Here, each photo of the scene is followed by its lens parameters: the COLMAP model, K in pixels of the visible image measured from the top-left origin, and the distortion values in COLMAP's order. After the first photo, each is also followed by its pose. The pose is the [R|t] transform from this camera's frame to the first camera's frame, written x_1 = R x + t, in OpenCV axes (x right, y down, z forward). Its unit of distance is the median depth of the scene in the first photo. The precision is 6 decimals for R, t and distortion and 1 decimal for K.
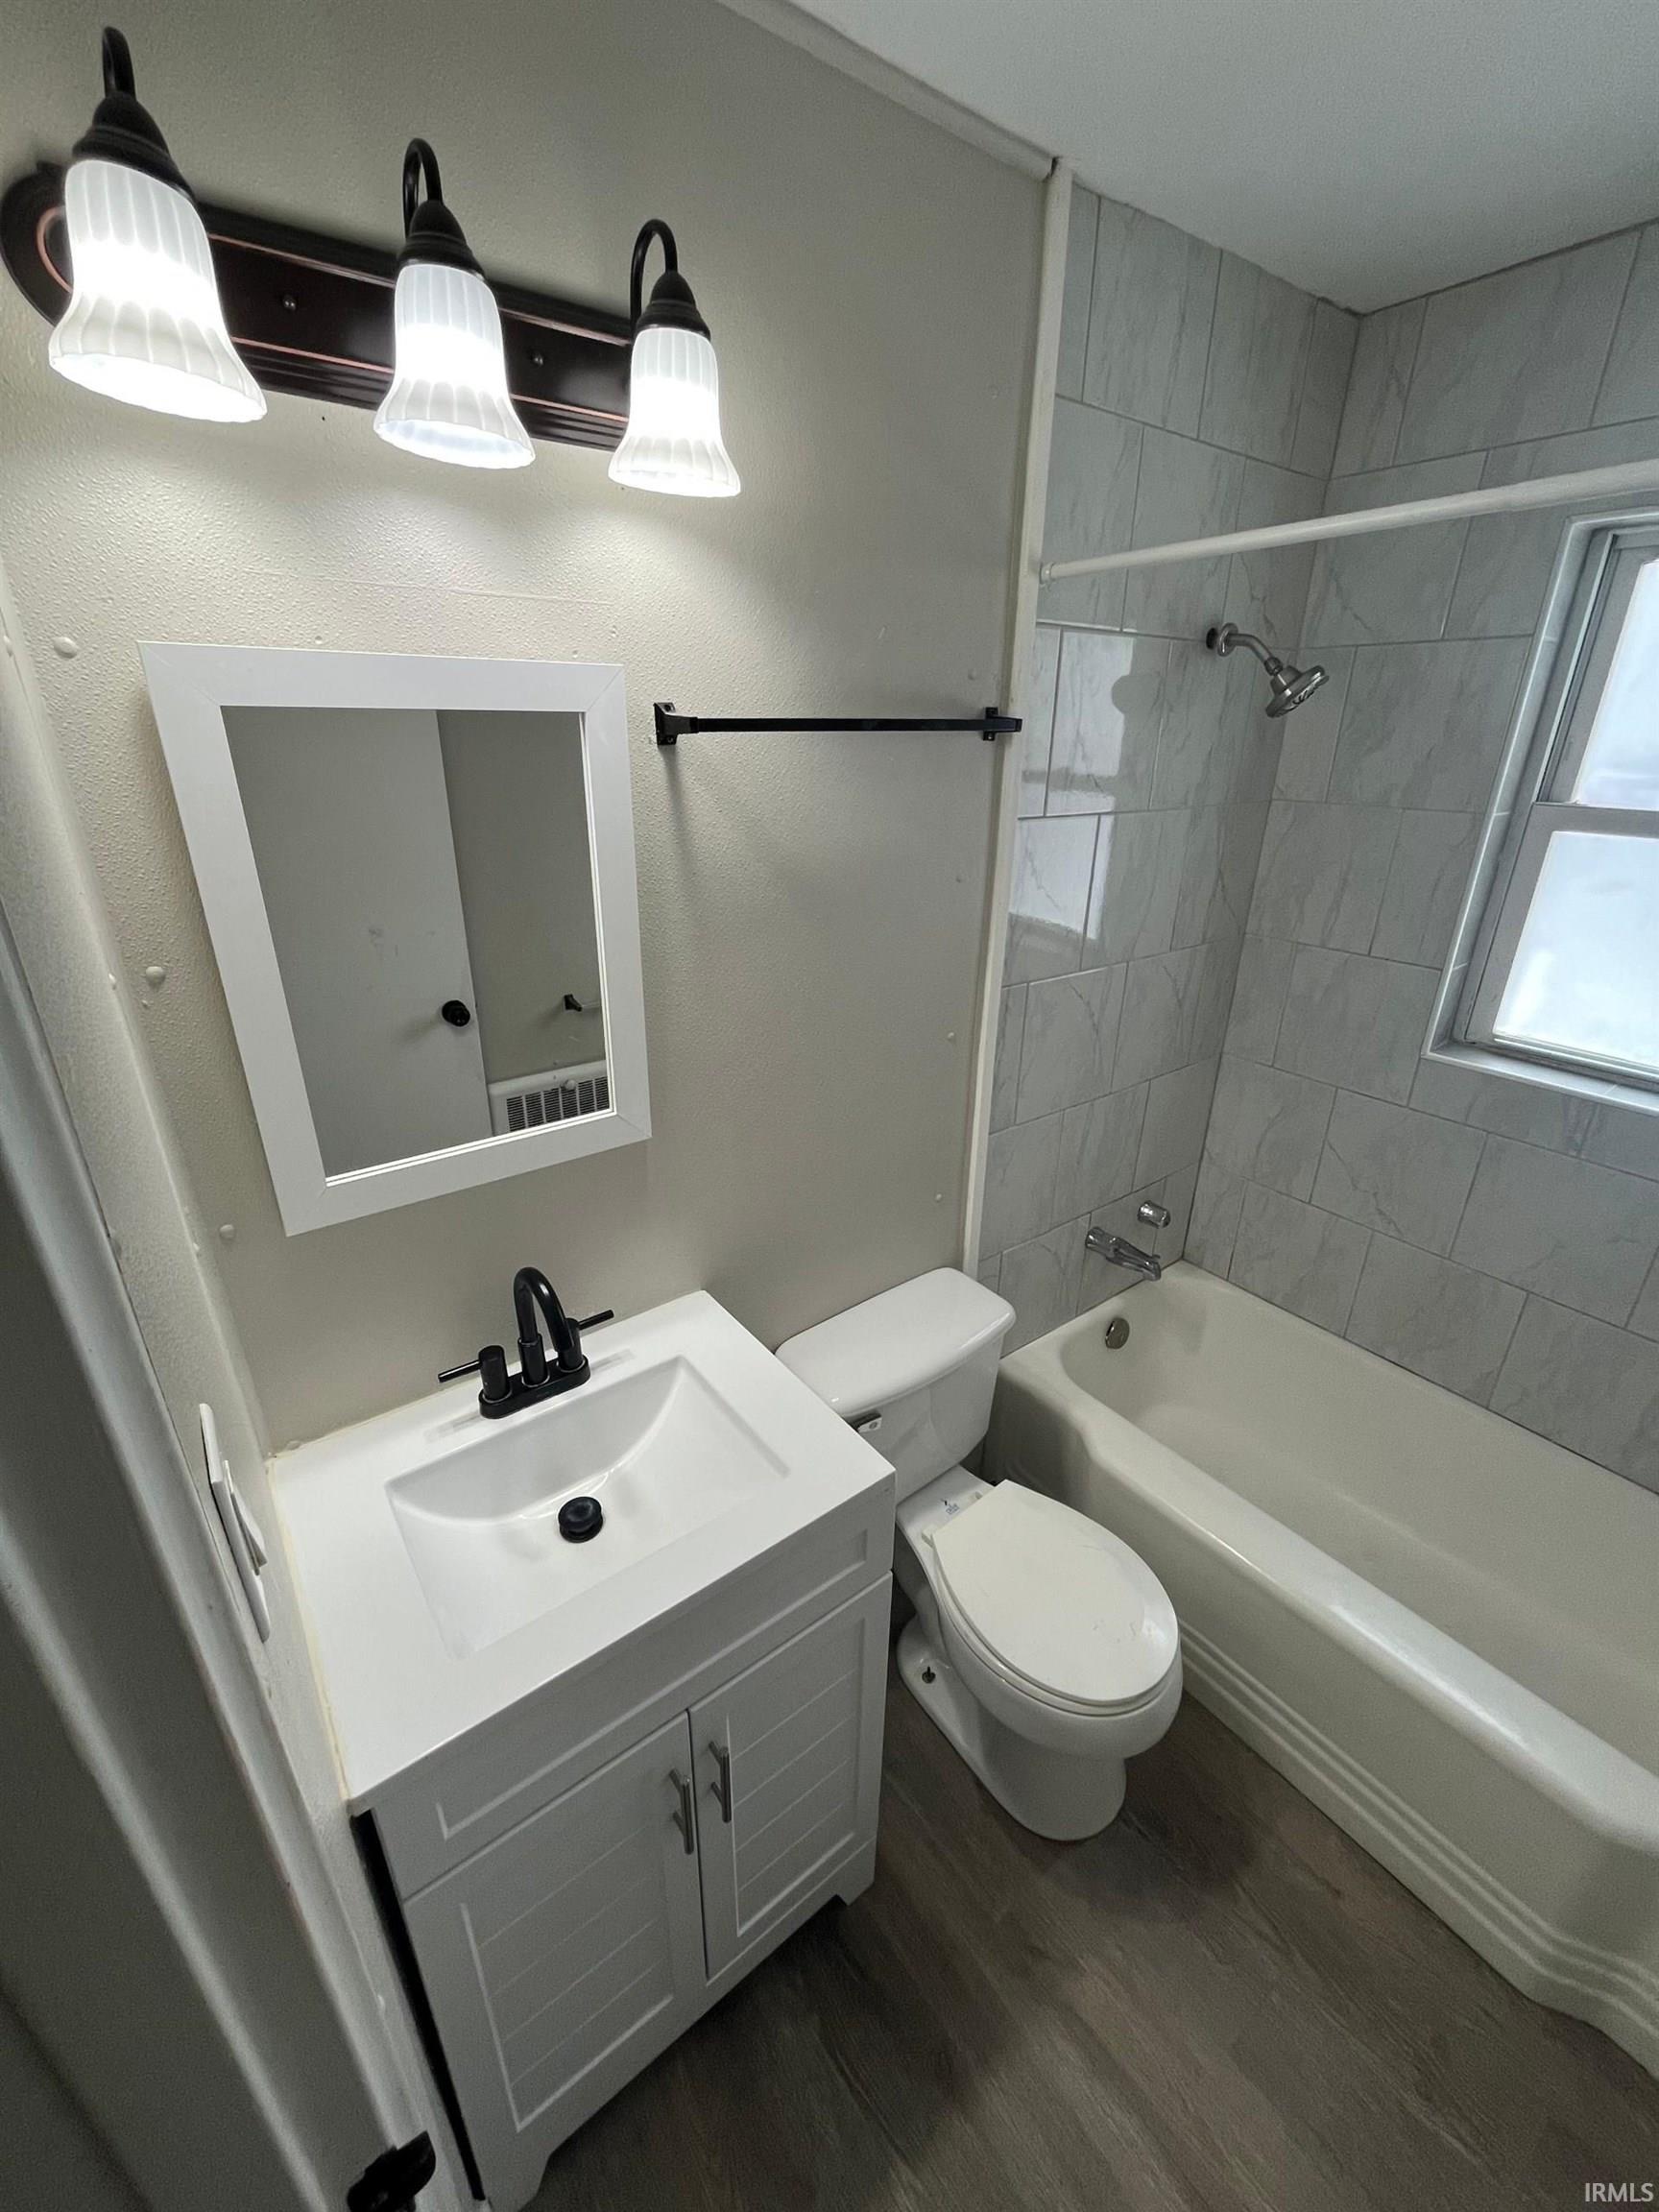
lens RADIAL K [[893.2, 0, 830.9], [0, 893.2, 1100.5], [0, 0, 1]] dist [-0.002984, -0.000450]
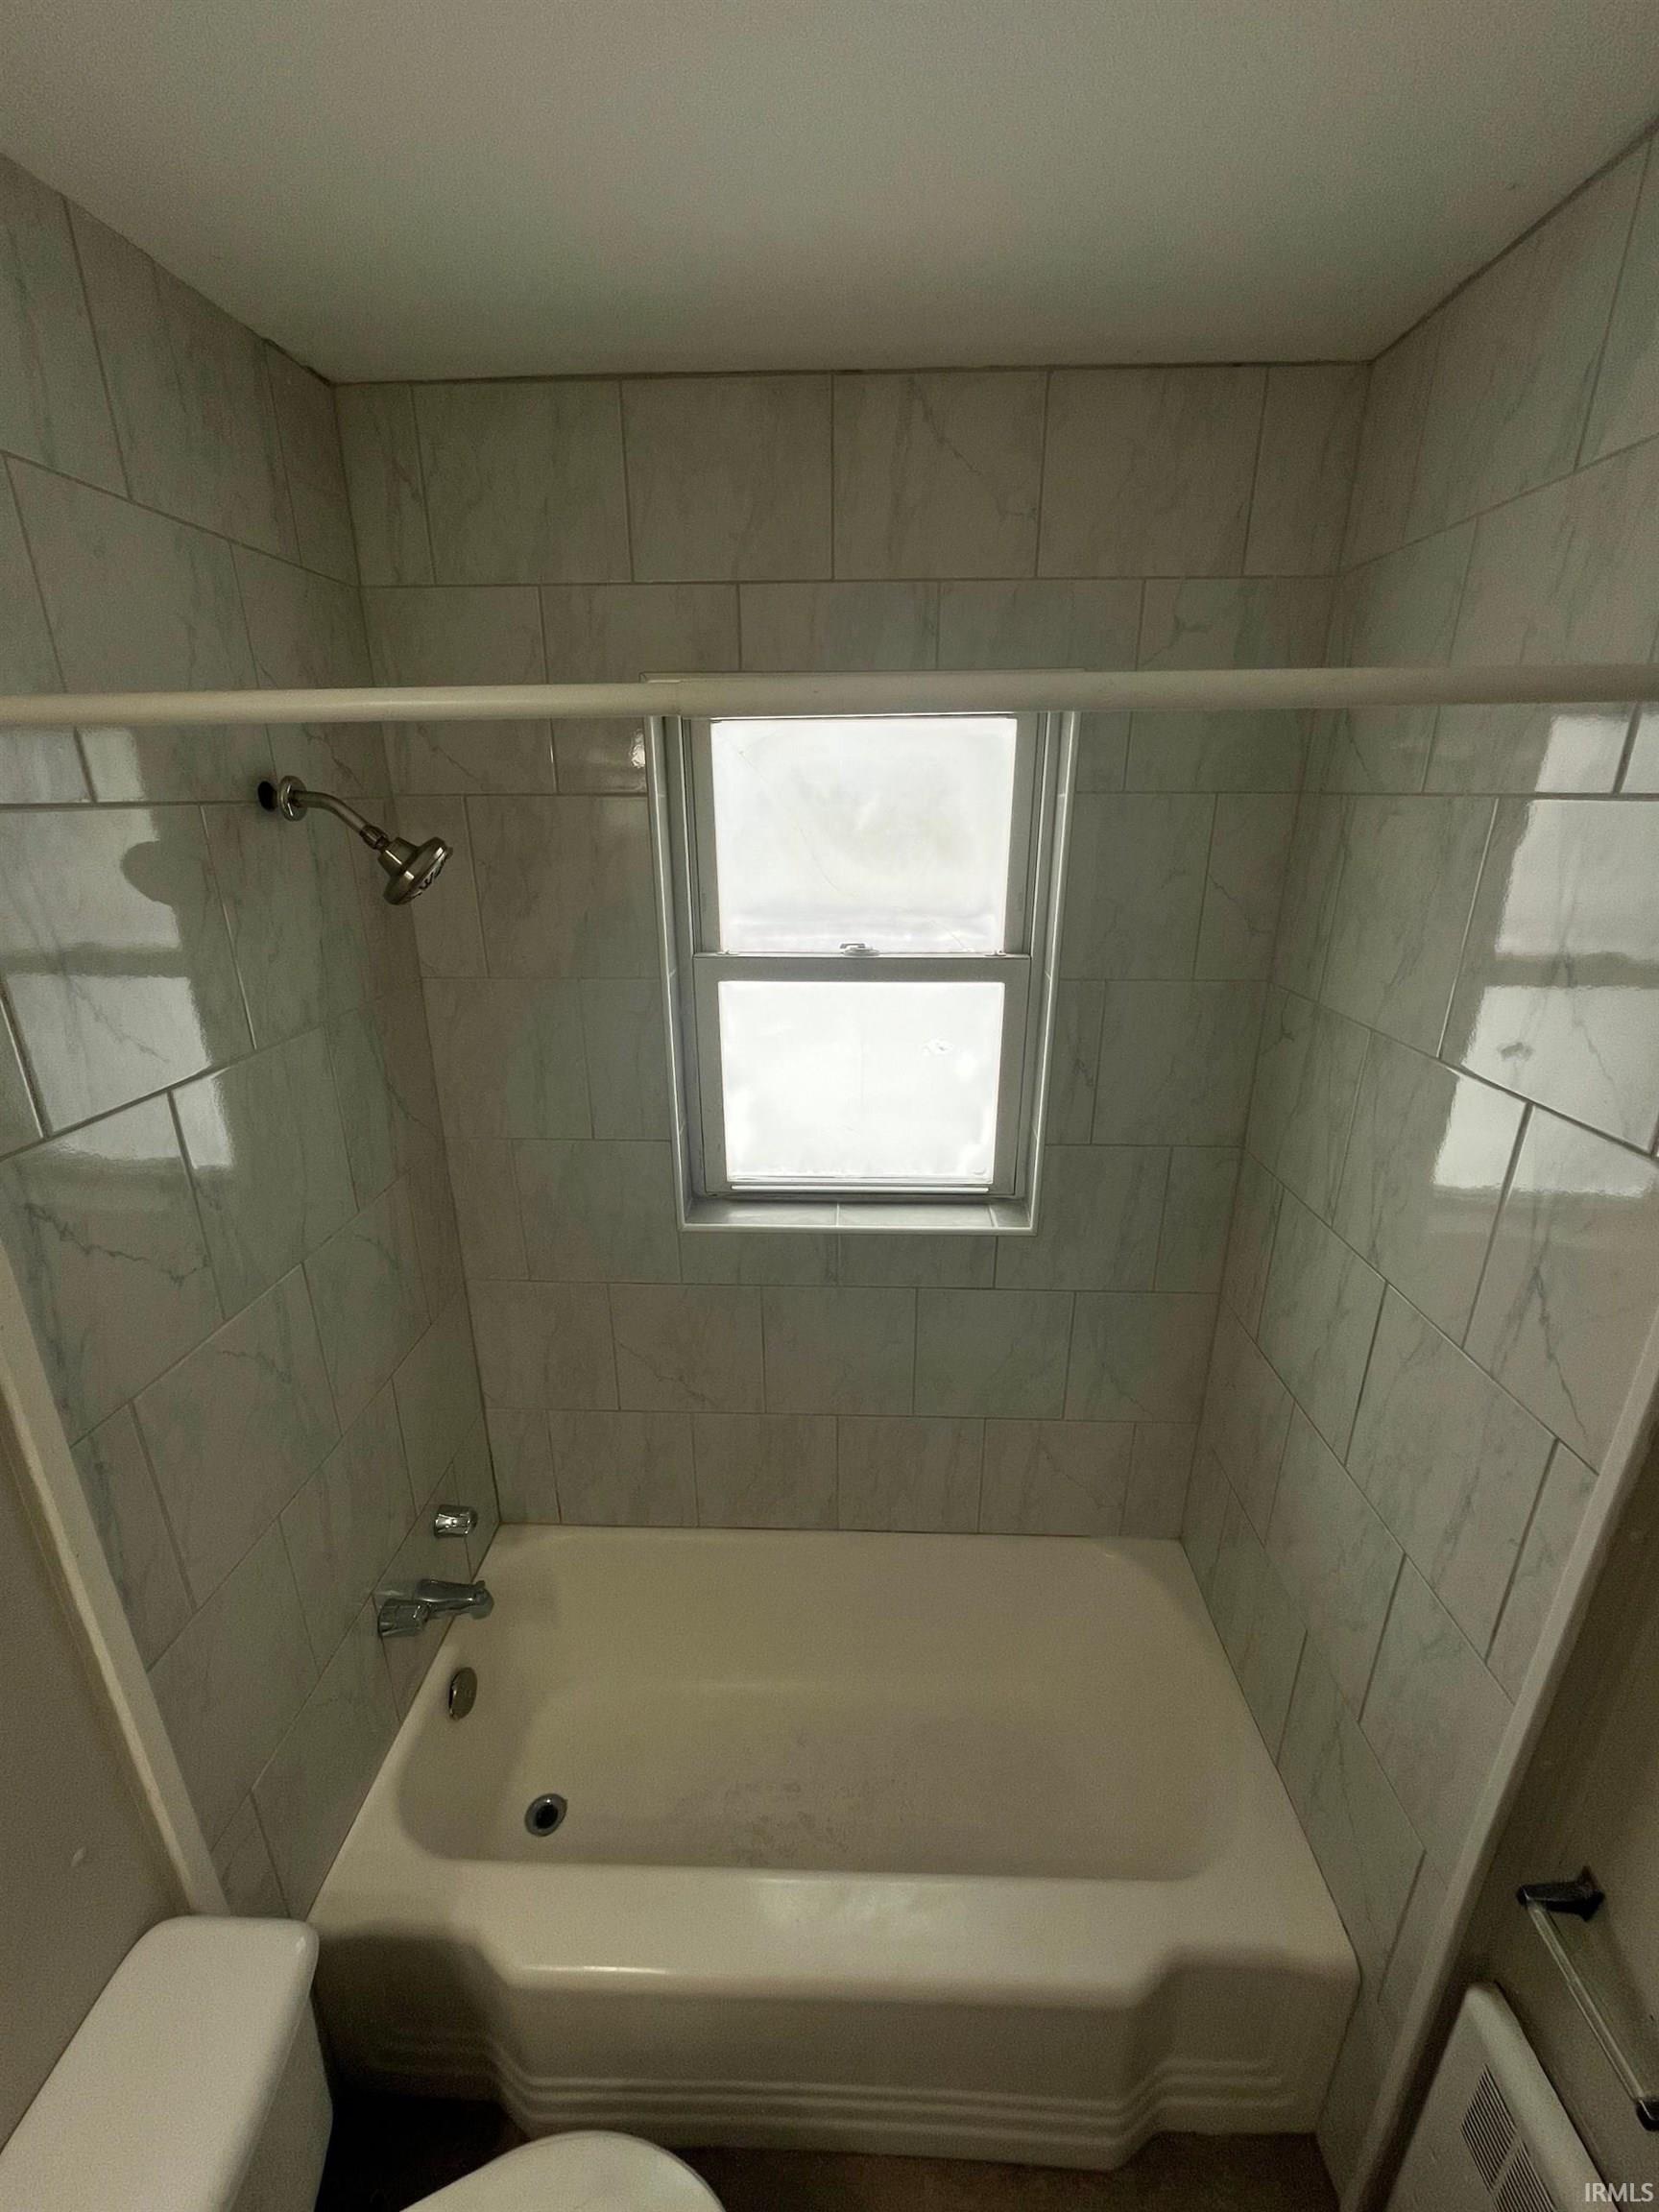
lens RADIAL K [[893.2, 0, 830.9], [0, 893.2, 1100.5], [0, 0, 1]] dist [-0.002984, -0.000450]
pose [[0.623472, -0.265641, 0.735335, 0.134218], [0.305708, 0.948463, 0.083432, -0.223431], [-0.719601, 0.172781, 0.672549, 0.275793]]
